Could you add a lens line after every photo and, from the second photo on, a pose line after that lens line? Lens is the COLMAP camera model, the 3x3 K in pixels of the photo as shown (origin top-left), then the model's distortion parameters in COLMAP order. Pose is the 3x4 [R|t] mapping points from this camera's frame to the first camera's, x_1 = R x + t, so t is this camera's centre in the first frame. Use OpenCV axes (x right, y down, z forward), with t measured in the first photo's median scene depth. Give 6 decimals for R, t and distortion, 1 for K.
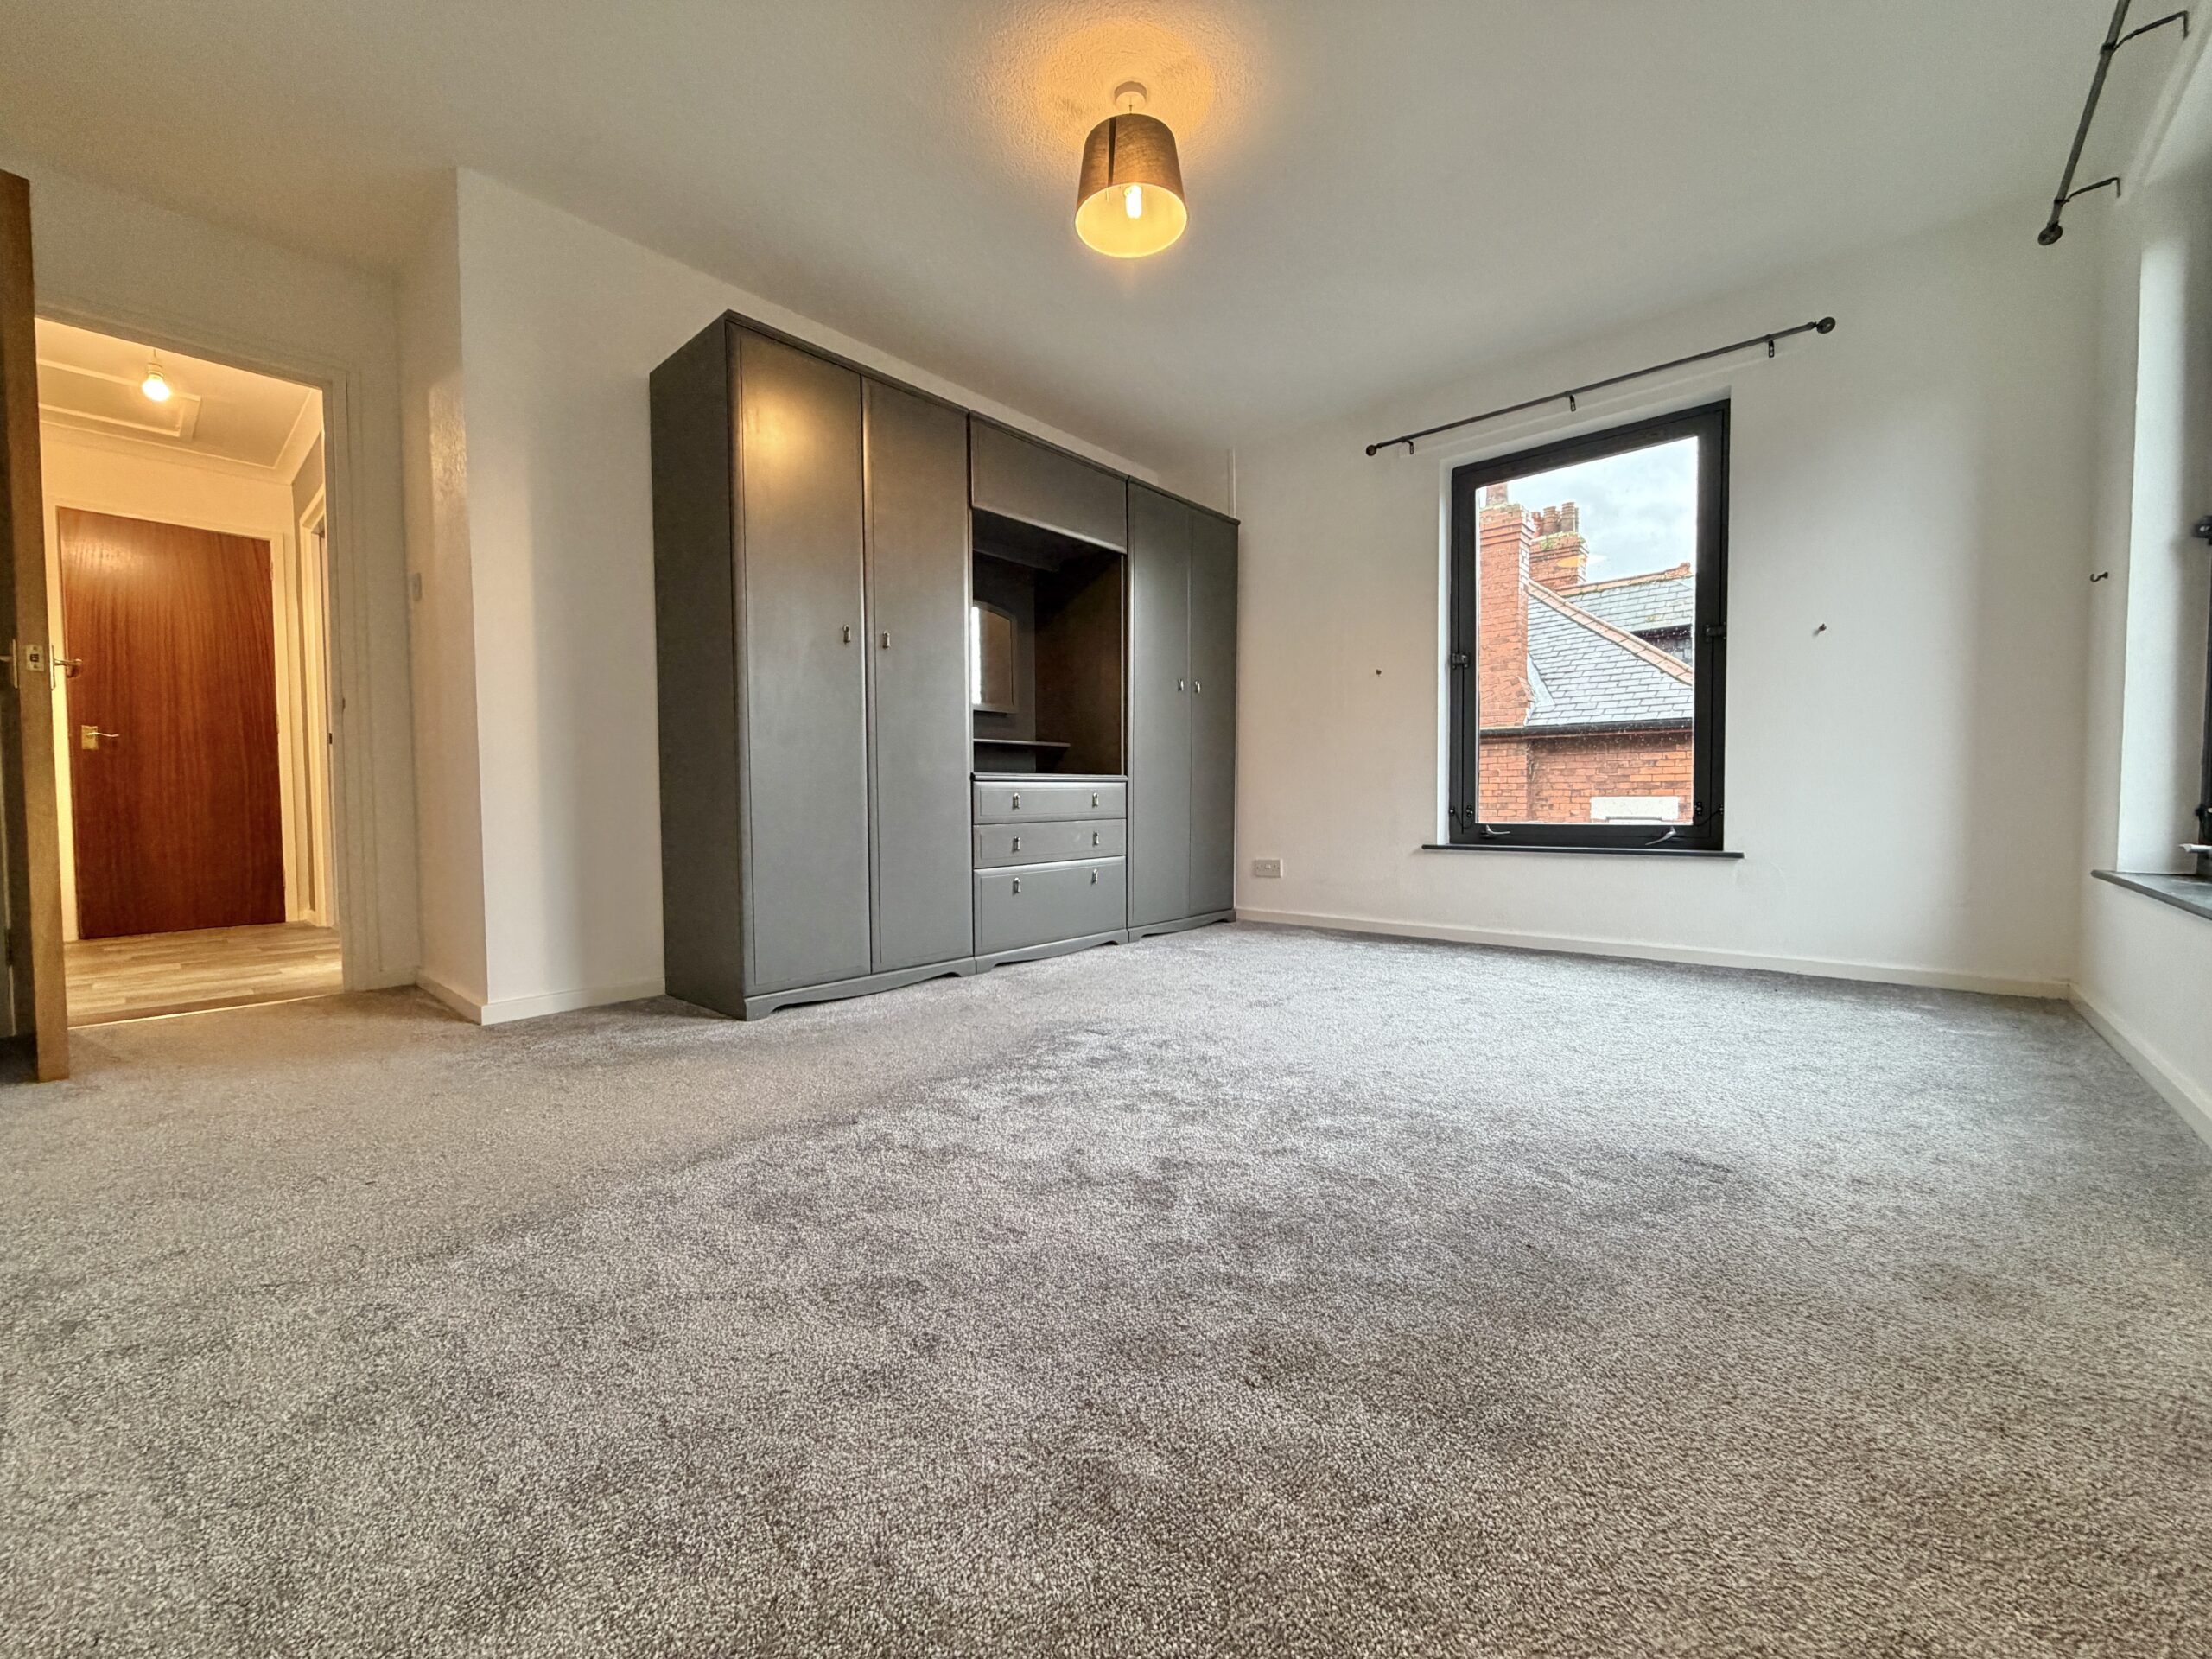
lens RADIAL K [[883.6, 0, 1116.1], [0, 883.6, 828.4], [0, 0, 1]] dist [-0.001325, -0.000115]
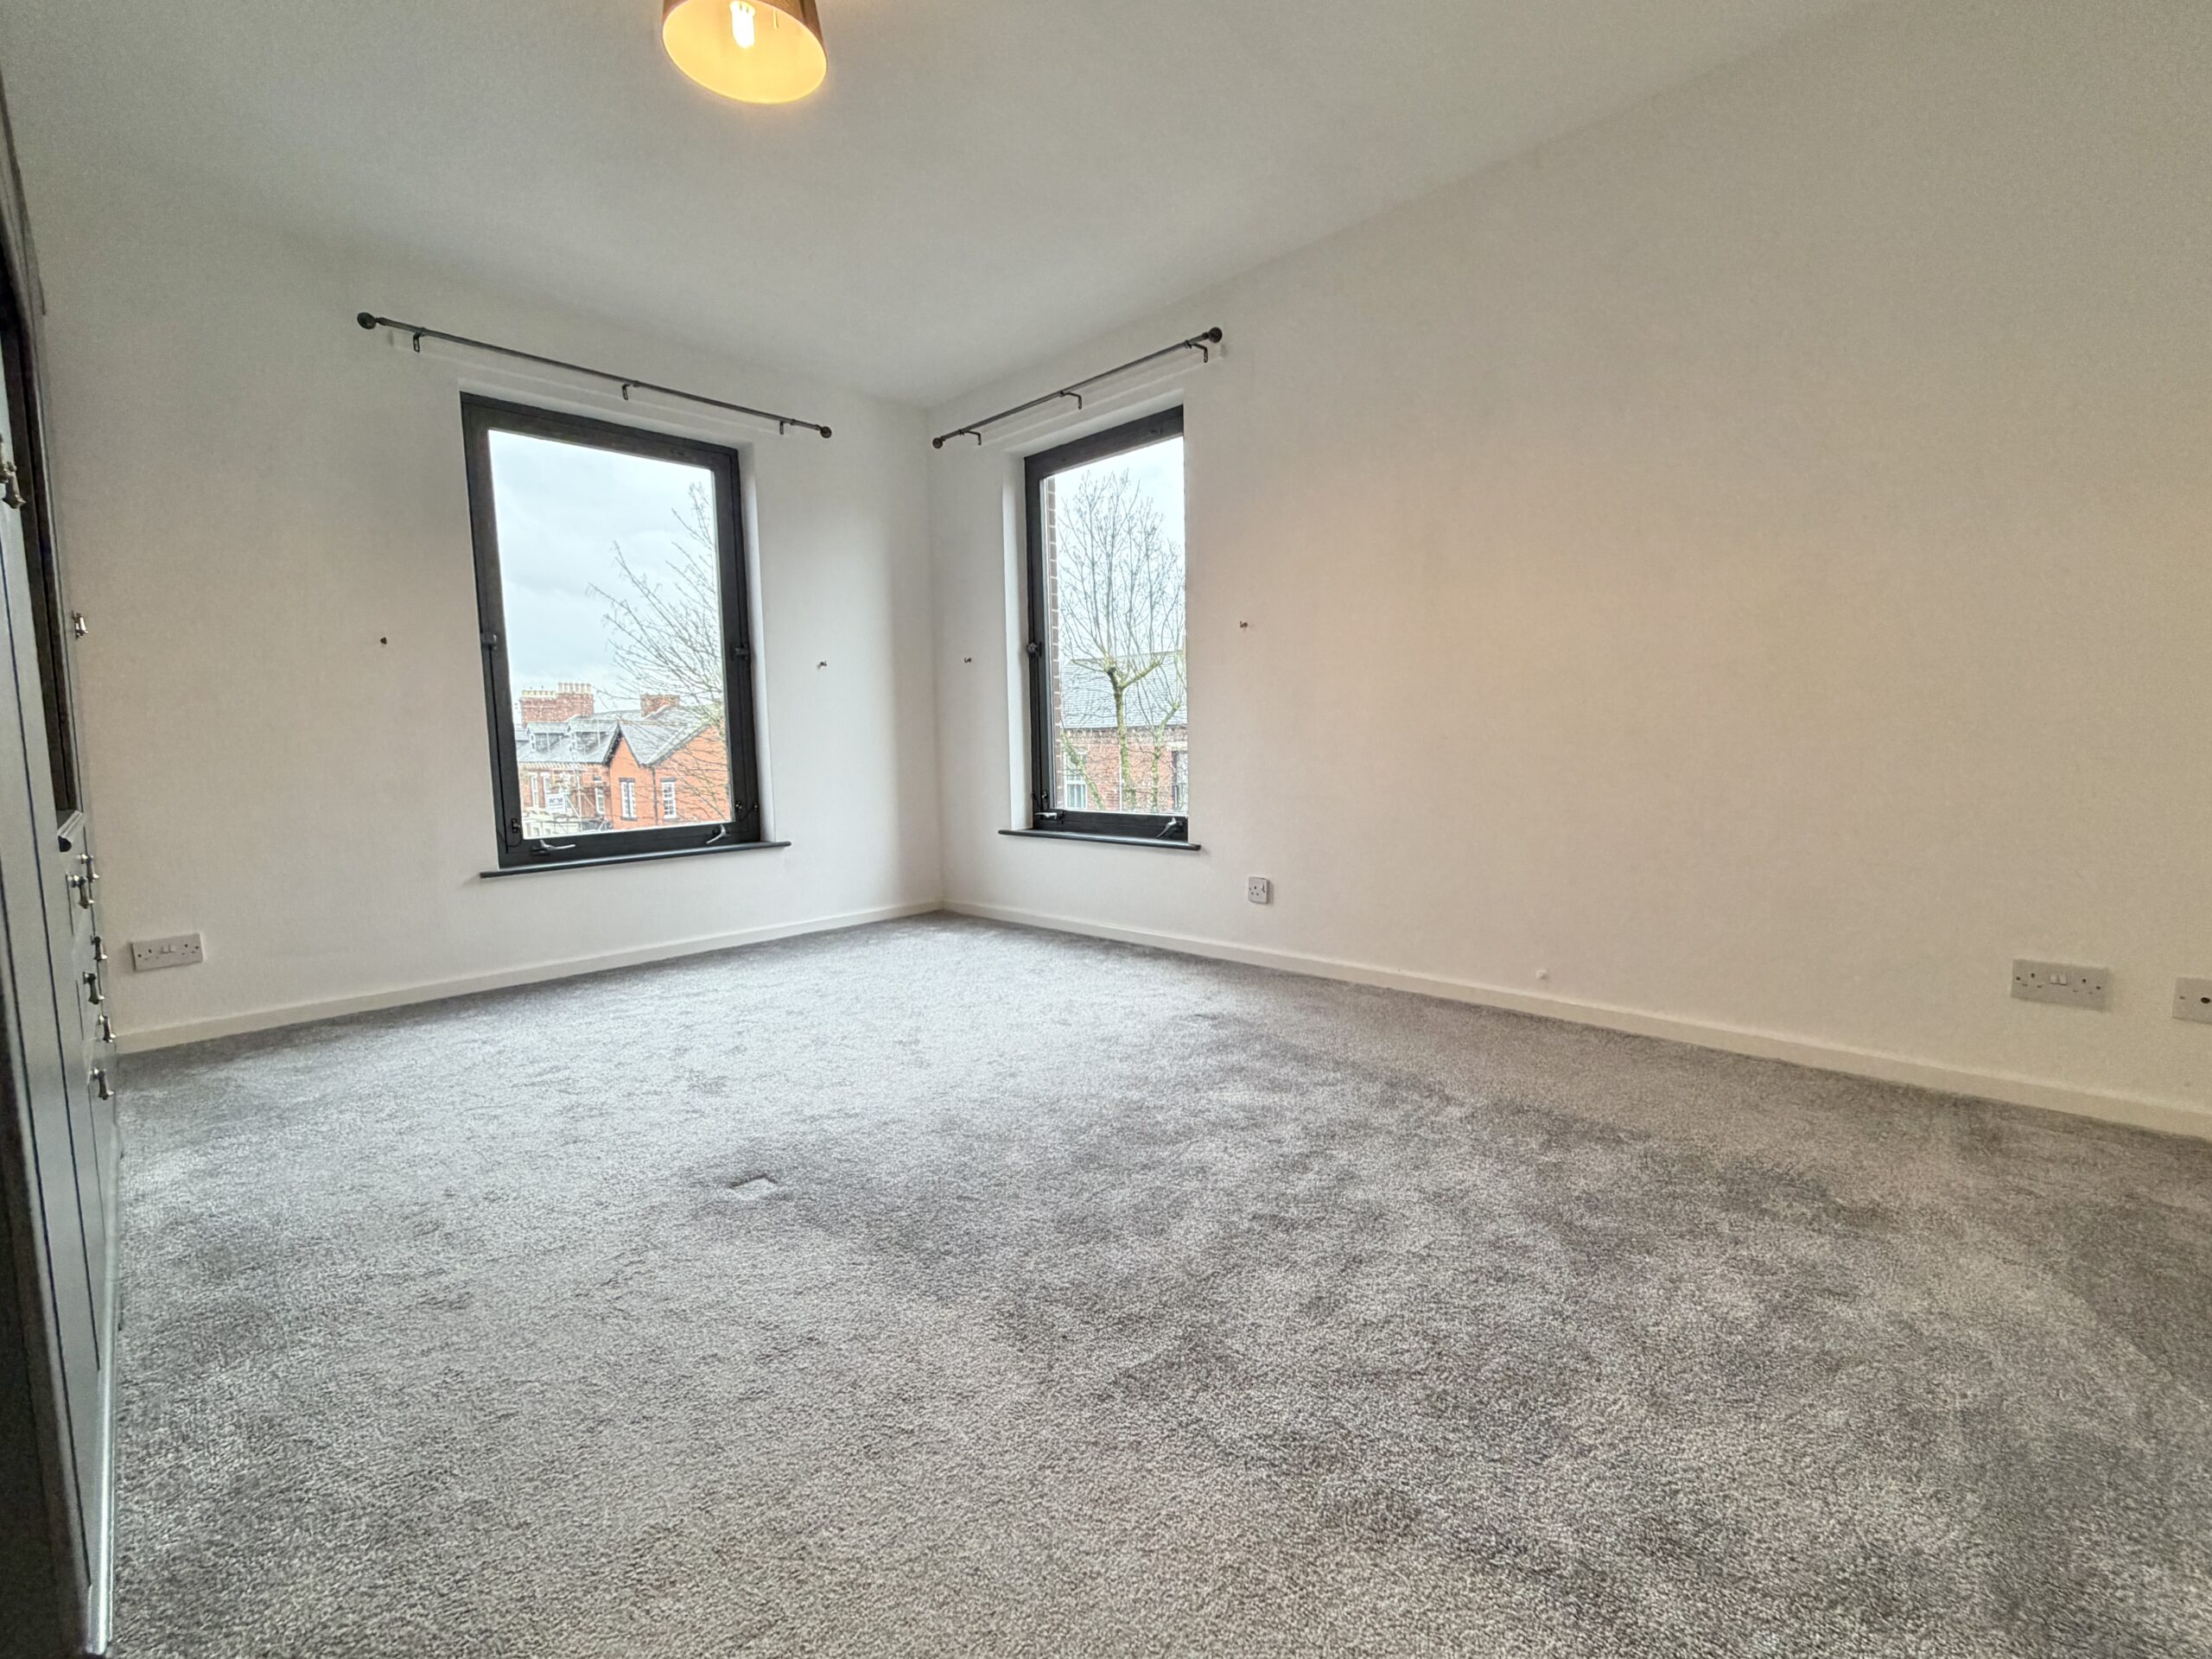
lens RADIAL K [[883.6, 0, 1116.9], [0, 883.6, 822.8], [0, 0, 1]] dist [-0.001325, -0.000115]
pose [[0.086674, -0.072568, 0.993590, -0.430602], [0.064329, 0.995670, 0.067108, -0.047546], [-0.994158, 0.058100, 0.090967, 0.420387]]
